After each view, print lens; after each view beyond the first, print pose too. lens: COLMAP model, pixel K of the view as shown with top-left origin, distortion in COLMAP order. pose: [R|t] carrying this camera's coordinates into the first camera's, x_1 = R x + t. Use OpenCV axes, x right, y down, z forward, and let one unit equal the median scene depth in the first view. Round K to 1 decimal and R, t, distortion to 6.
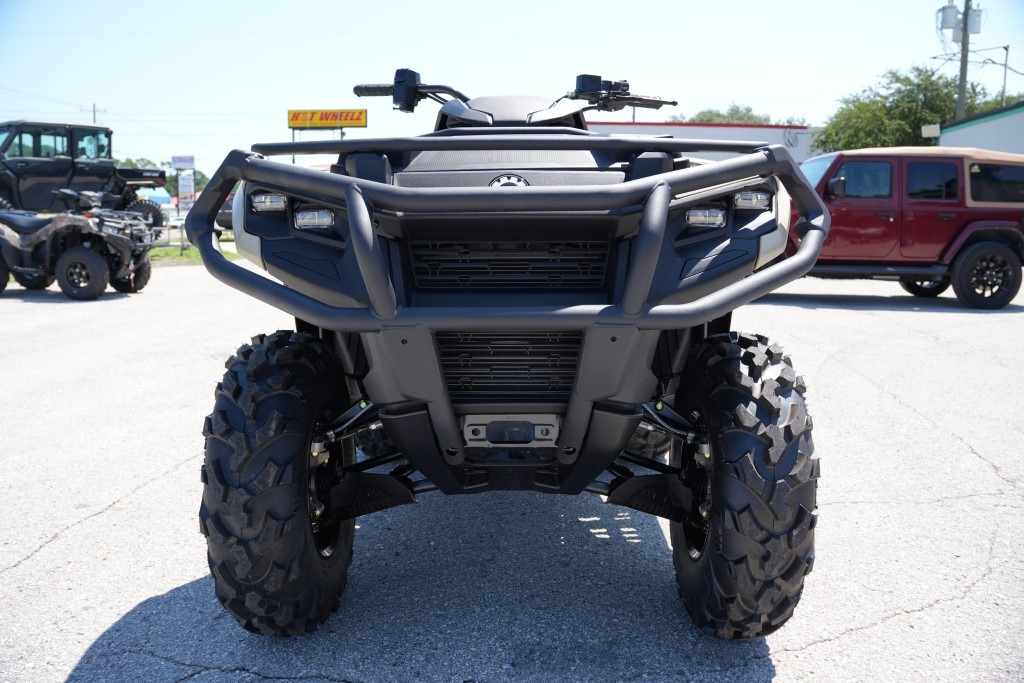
lens RADIAL K [[828.2, 0, 514.7], [0, 828.2, 340.0], [0, 0, 1]] dist [-0.215081, 0.127867]
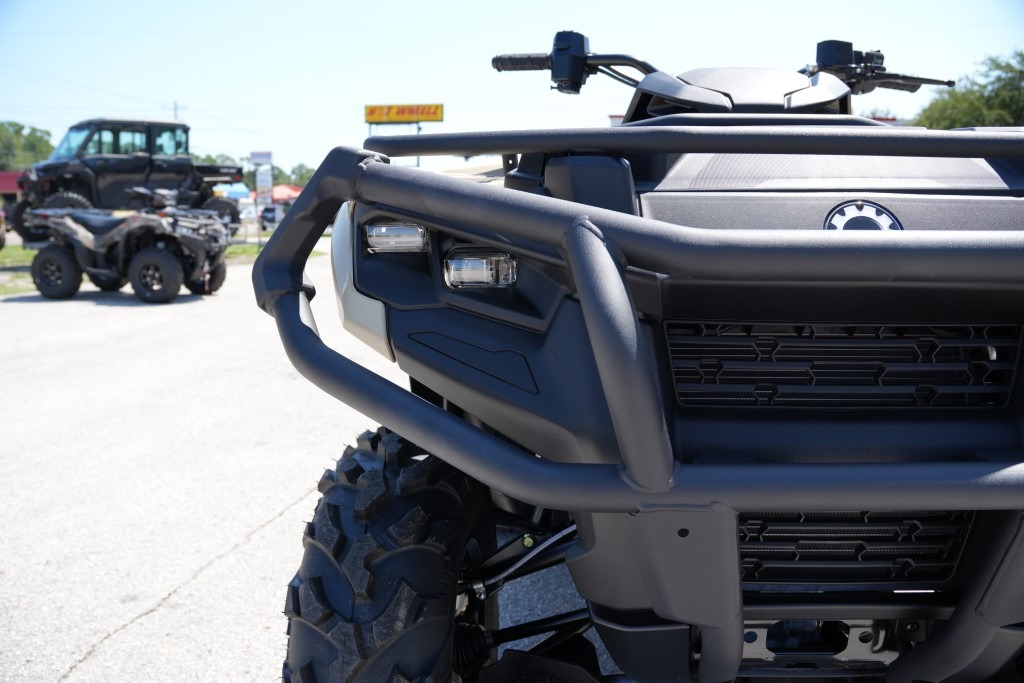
lens RADIAL K [[828.2, 0, 503.2], [0, 828.2, 338.1], [0, 0, 1]] dist [-0.215081, 0.127867]
pose [[0.994717, 0.010349, -0.102134, -0.102350], [-0.009863, 0.999938, 0.005256, -0.062885], [0.102182, -0.004221, 0.994757, 0.258674]]
